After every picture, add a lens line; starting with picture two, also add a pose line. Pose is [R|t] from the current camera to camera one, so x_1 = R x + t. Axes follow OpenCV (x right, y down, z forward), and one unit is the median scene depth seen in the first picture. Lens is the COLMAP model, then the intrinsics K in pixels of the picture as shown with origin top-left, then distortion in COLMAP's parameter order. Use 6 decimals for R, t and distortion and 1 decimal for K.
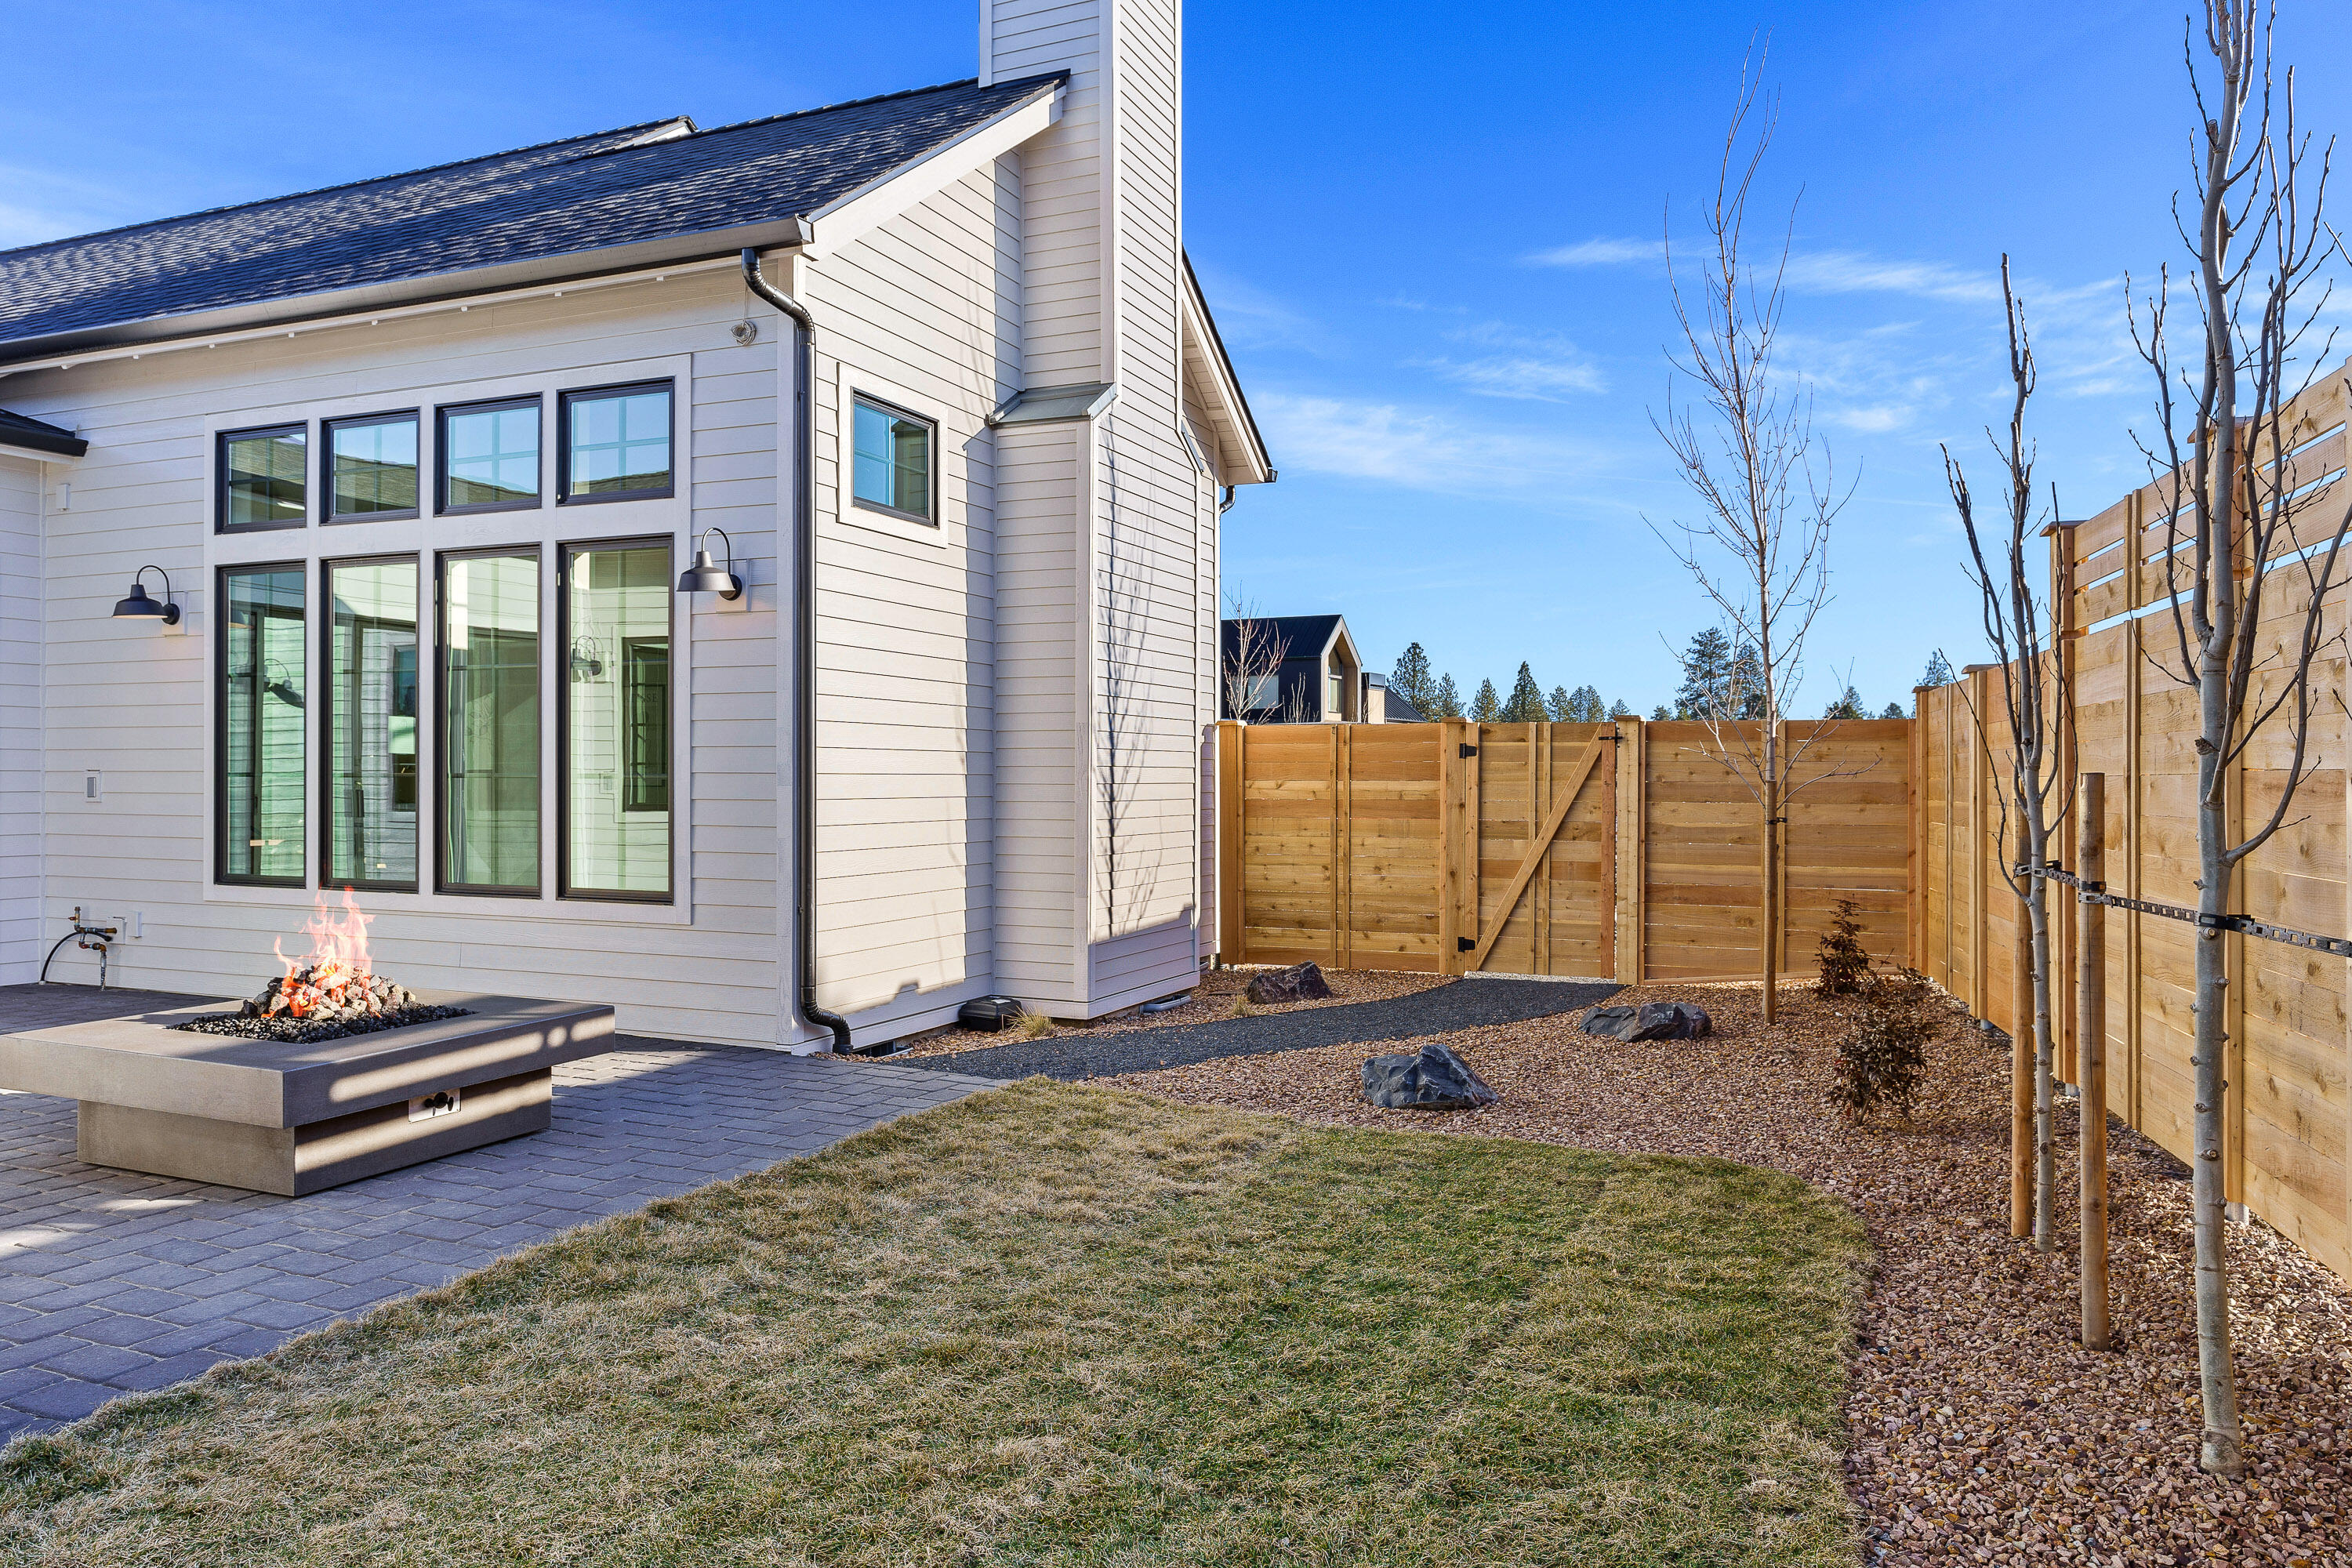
lens RADIAL K [[1549.5, 0, 1171.4], [0, 1549.5, 780.8], [0, 0, 1]] dist [-0.001514, 0.001613]
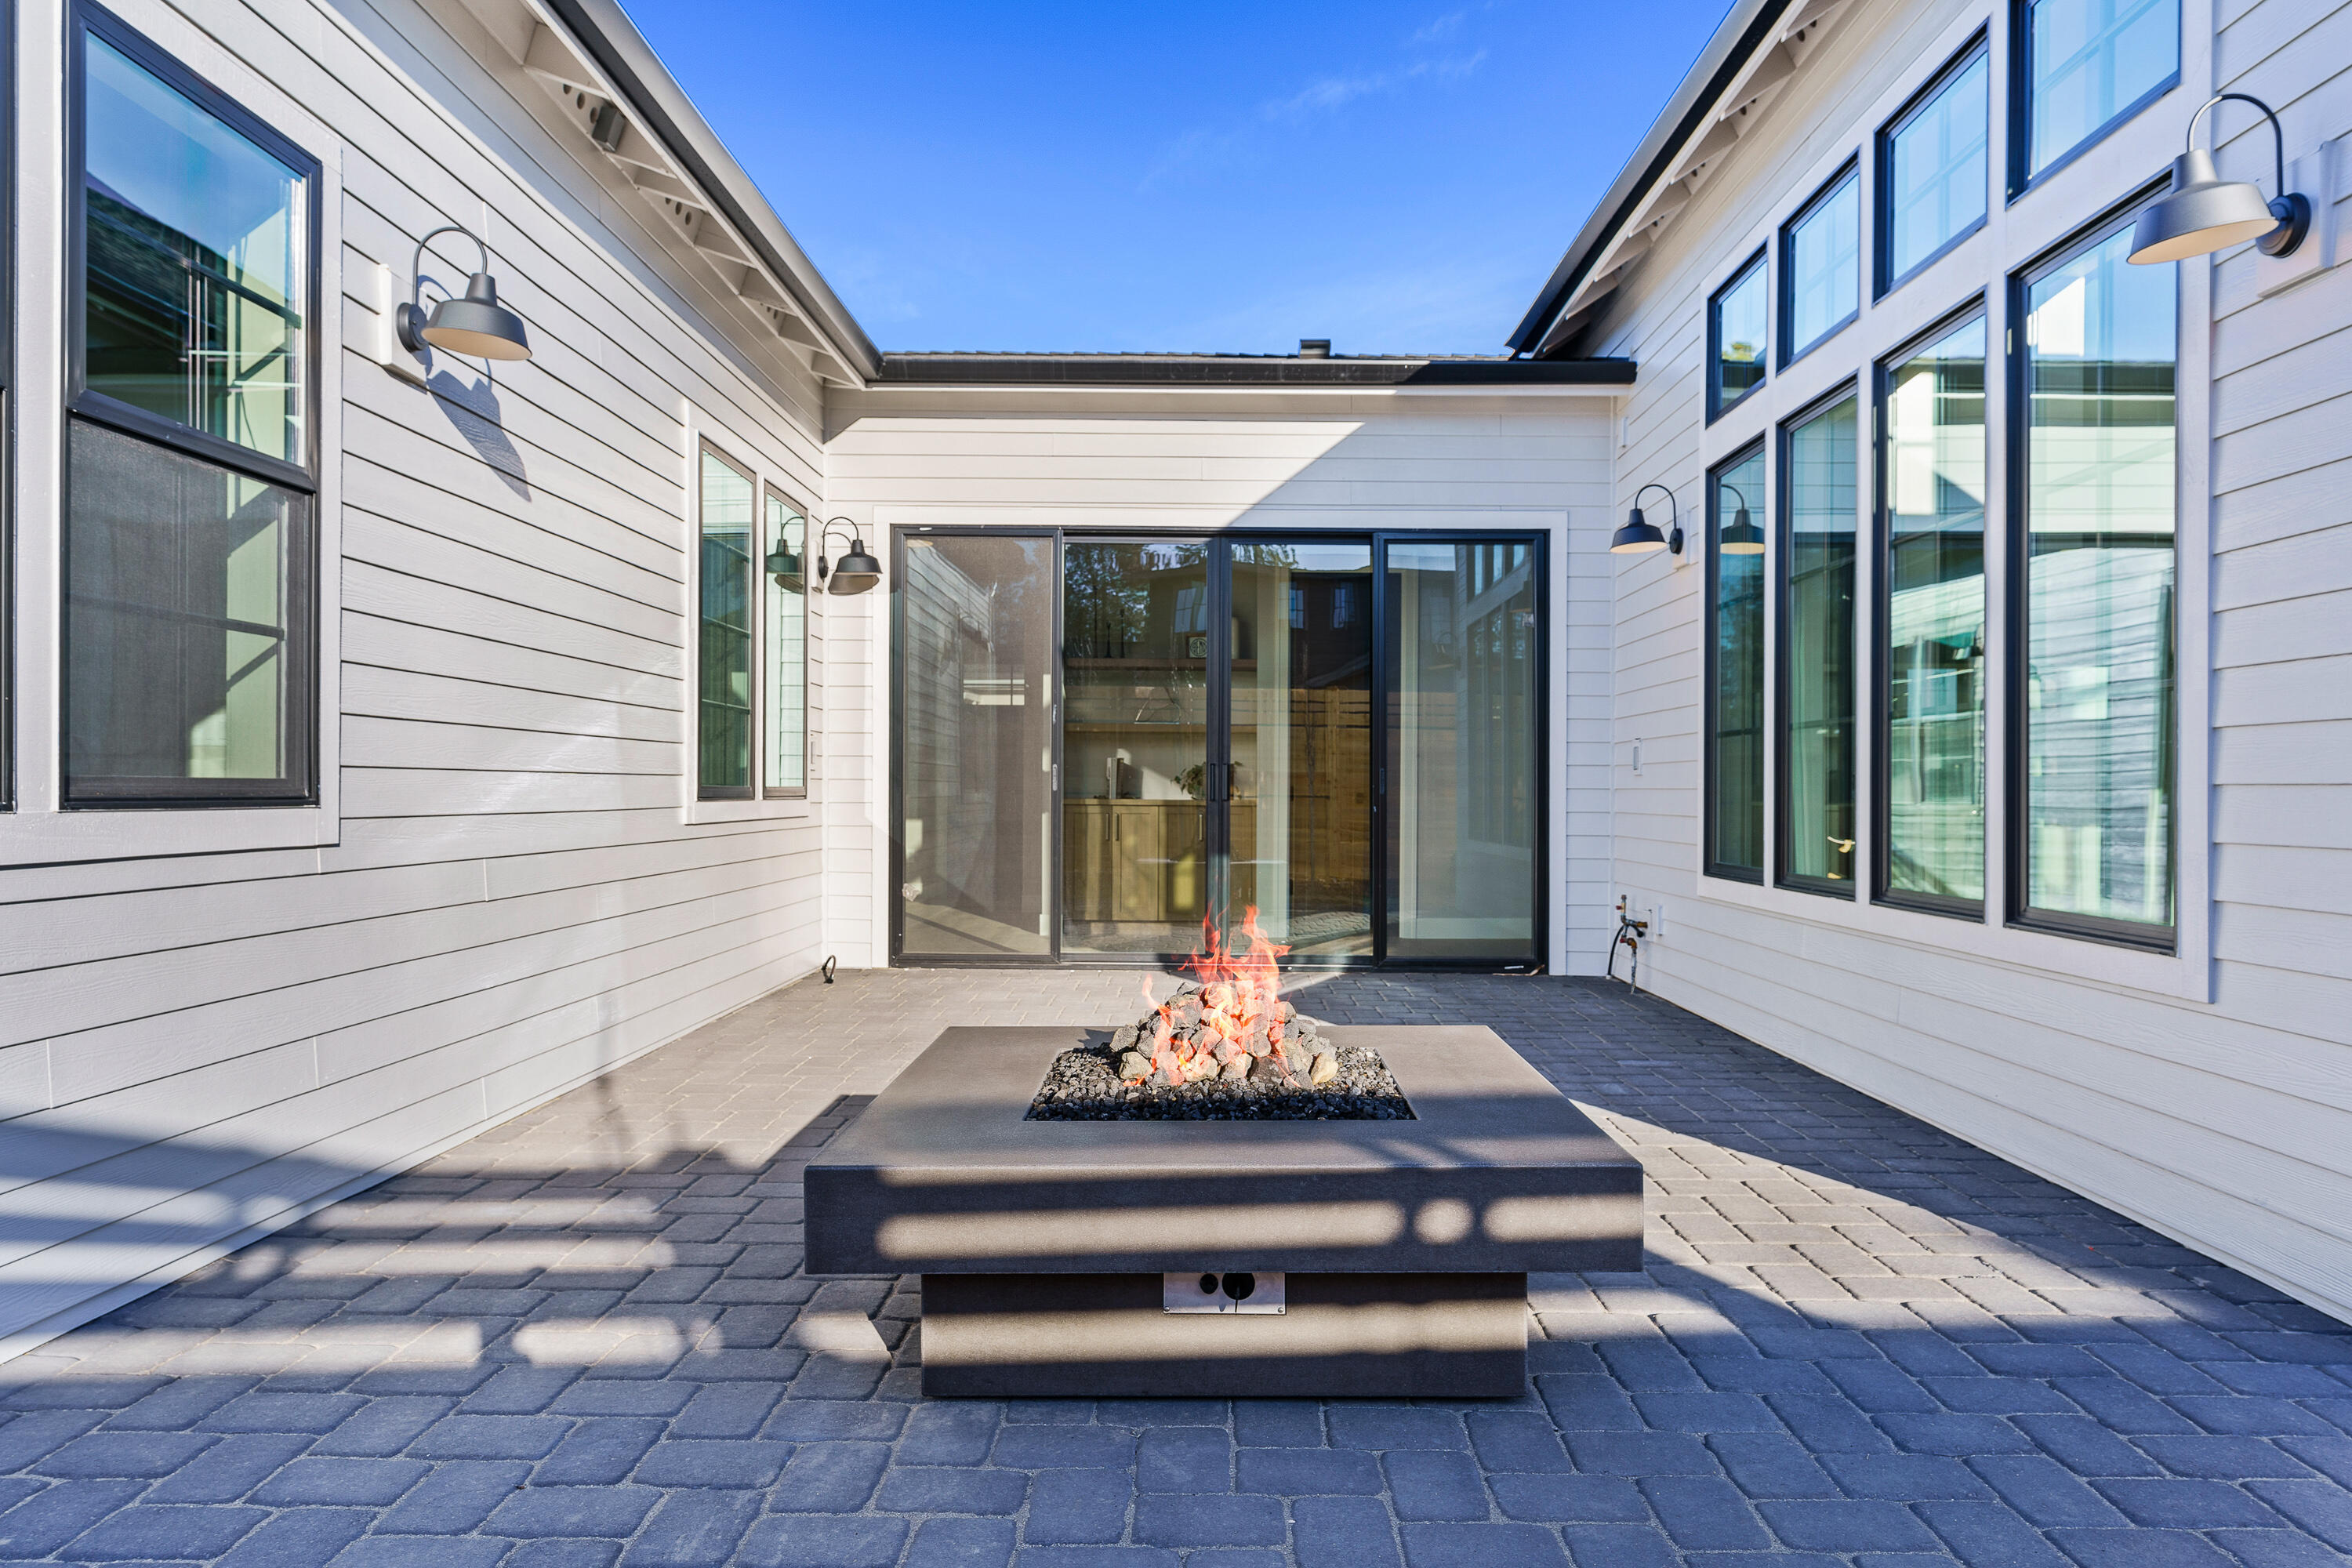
lens RADIAL K [[1510.6, 0, 1174.2], [0, 1510.6, 804.2], [0, 0, 1]] dist [-0.031875, -0.001051]
pose [[0.392199, 0.007652, -0.919849, -0.019408], [-0.005477, 0.999967, 0.005983, 0.022968], [0.919864, 0.002692, 0.392228, 0.376914]]
